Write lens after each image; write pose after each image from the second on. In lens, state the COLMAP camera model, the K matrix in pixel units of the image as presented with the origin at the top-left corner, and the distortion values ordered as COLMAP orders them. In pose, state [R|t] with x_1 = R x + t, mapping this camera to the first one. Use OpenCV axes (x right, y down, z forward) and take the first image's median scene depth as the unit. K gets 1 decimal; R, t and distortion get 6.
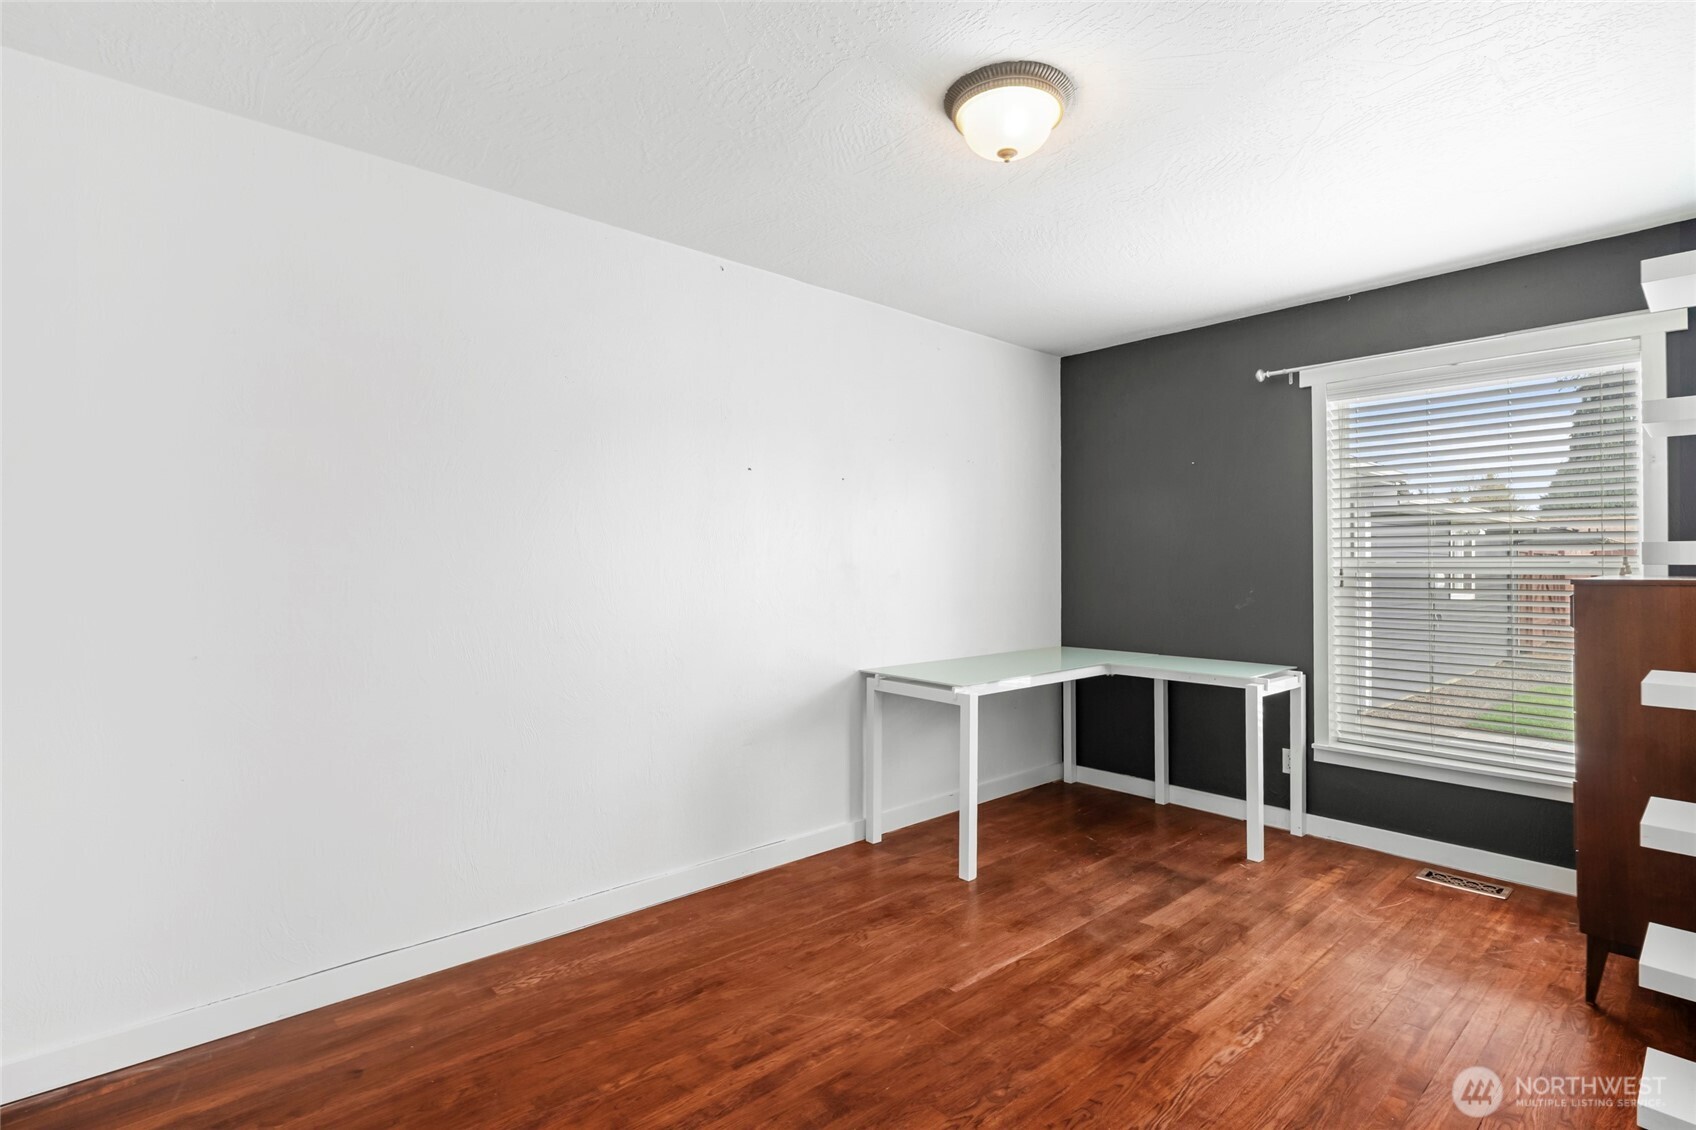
lens RADIAL K [[762.3, 0, 846.4], [0, 762.3, 562.1], [0, 0, 1]] dist [-0.008131, 0.001771]
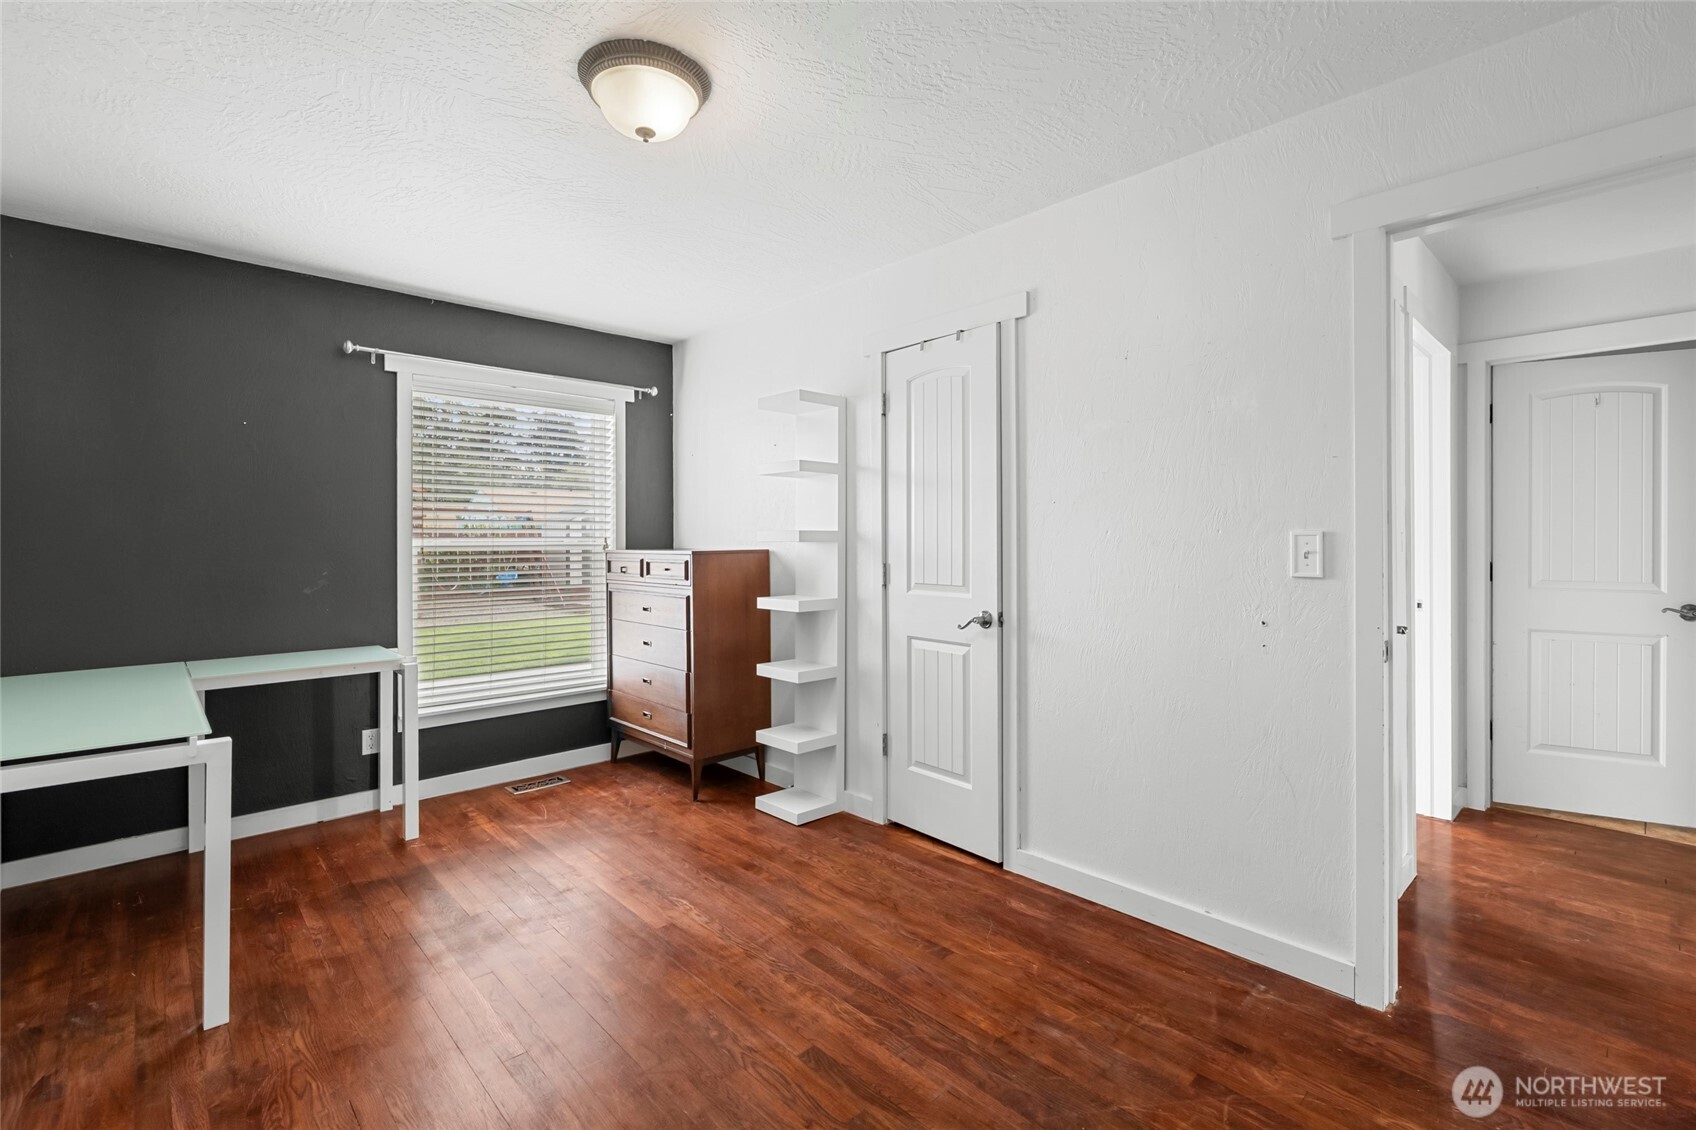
lens RADIAL K [[762.3, 0, 832.3], [0, 762.3, 541.7], [0, 0, 1]] dist [-0.008131, 0.001771]
pose [[0.003691, 0.000026, 0.999993, -0.494168], [0.001039, 0.999999, -0.000030, 0.000929], [-0.999993, 0.001039, 0.003691, 0.467553]]
